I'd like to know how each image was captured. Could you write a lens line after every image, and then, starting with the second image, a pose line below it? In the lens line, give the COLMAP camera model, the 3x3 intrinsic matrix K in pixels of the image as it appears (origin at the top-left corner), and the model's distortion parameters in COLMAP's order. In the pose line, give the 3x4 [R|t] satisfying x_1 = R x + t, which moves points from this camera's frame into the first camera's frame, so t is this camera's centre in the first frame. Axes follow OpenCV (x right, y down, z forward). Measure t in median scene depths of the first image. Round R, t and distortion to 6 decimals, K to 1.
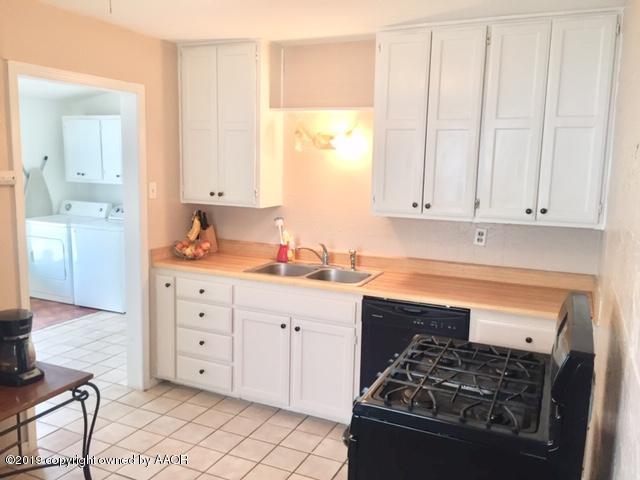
lens RADIAL K [[548.3, 0, 320.0], [0, 548.3, 240.0], [0, 0, 1]] dist [0.024172, 0.000840]
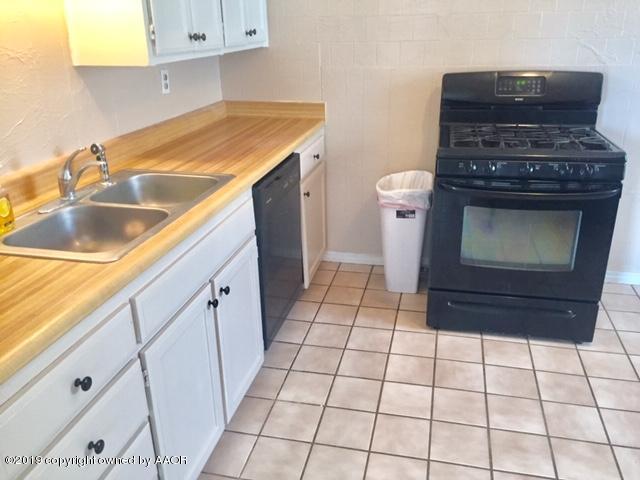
lens RADIAL K [[548.3, 0, 320.0], [0, 548.3, 240.0], [0, 0, 1]] dist [0.024172, 0.000840]
pose [[-0.202257, -0.377950, 0.903463, -1.650356], [0.161736, 0.896971, 0.411441, -0.279950], [-0.965885, 0.229340, -0.120291, 2.995799]]
